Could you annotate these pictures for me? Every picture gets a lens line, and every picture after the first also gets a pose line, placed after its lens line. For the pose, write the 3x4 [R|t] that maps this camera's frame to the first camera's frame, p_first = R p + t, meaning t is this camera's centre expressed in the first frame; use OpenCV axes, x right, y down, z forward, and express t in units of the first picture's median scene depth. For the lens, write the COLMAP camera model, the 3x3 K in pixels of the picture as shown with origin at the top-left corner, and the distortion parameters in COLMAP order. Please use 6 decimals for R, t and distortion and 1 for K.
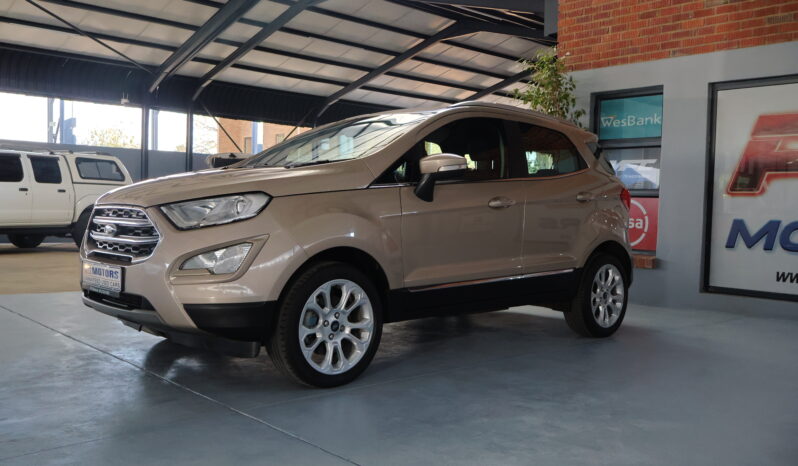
lens RADIAL K [[700.8, 0, 397.5], [0, 700.8, 230.3], [0, 0, 1]] dist [-0.002188, -0.005152]
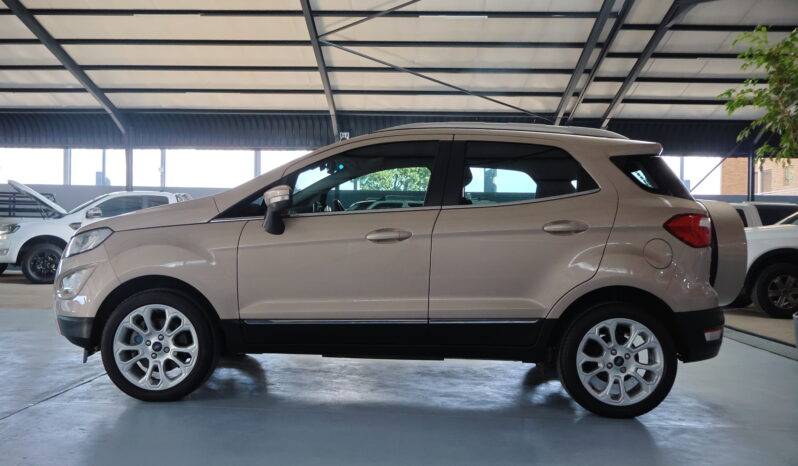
lens RADIAL K [[700.8, 0, 402.0], [0, 700.8, 237.5], [0, 0, 1]] dist [-0.002188, -0.005152]
pose [[0.715785, -0.012123, -0.698216, 0.886902], [-0.024248, 0.998815, -0.042201, 0.001183], [0.697900, 0.047137, 0.714643, 0.430843]]
